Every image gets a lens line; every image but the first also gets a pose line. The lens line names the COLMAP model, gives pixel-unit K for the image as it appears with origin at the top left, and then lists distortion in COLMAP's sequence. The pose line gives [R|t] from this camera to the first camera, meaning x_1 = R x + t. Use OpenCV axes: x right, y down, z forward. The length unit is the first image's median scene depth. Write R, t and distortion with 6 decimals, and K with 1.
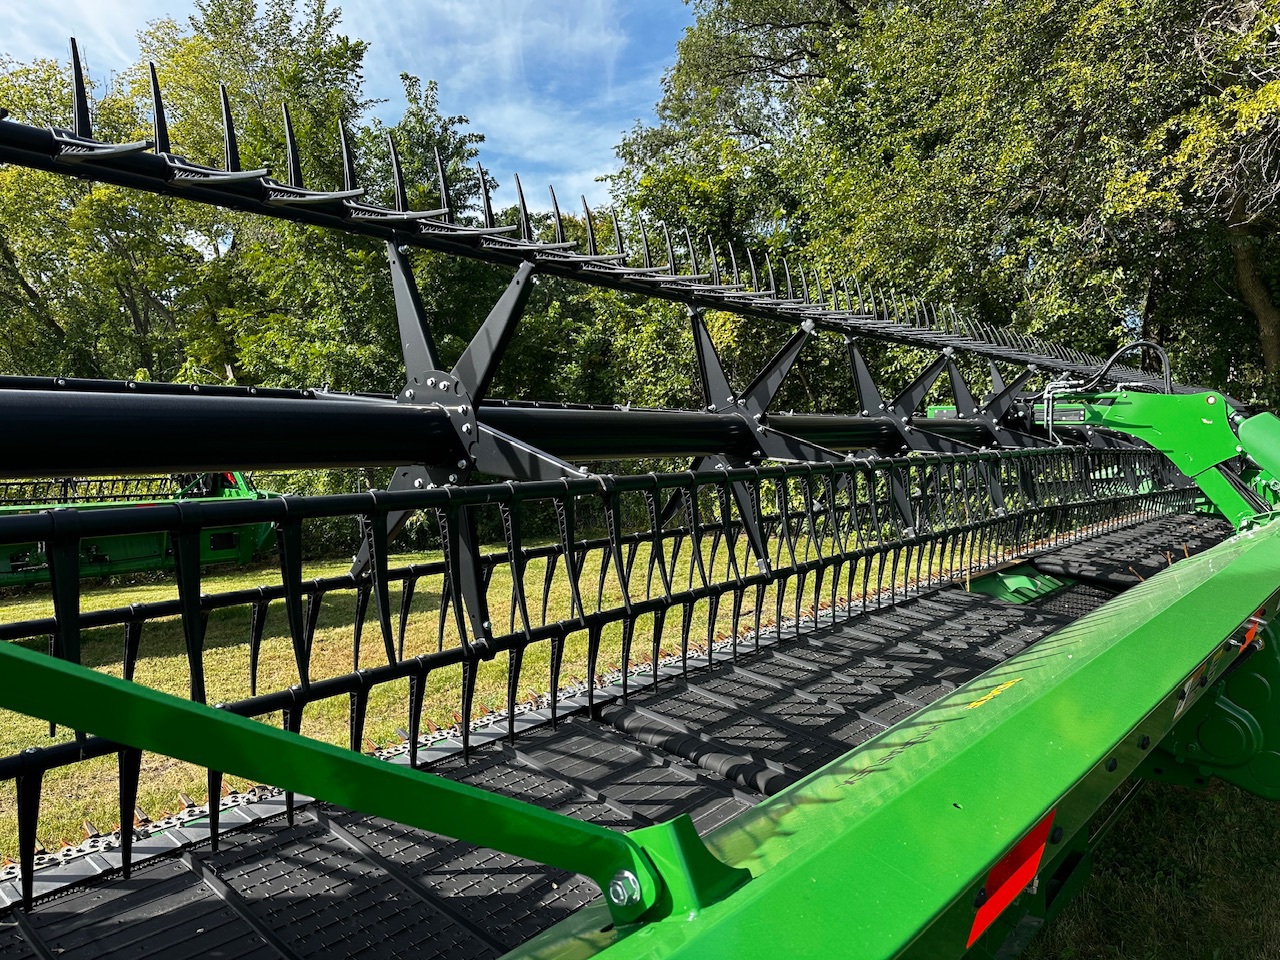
lens RADIAL K [[926.9, 0, 618.2], [0, 926.9, 483.5], [0, 0, 1]] dist [0.042132, -0.043732]
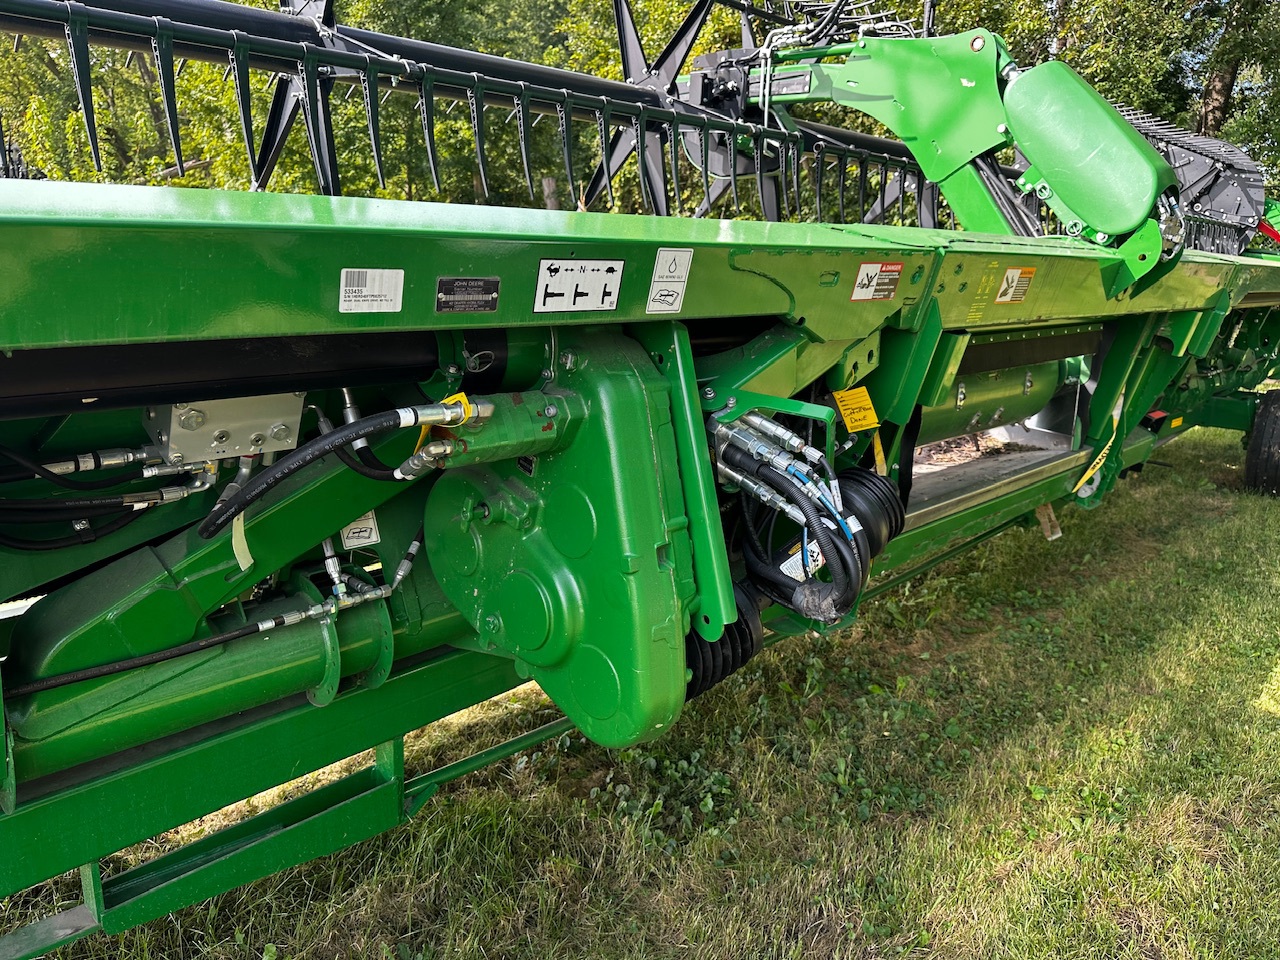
lens RADIAL K [[926.9, 0, 638.9], [0, 926.9, 472.9], [0, 0, 1]] dist [0.042132, -0.043732]
pose [[0.996038, 0.064063, -0.061682, 0.172333], [-0.050423, 0.978153, 0.201678, 0.023882], [0.073255, -0.197769, 0.977508, 0.130762]]
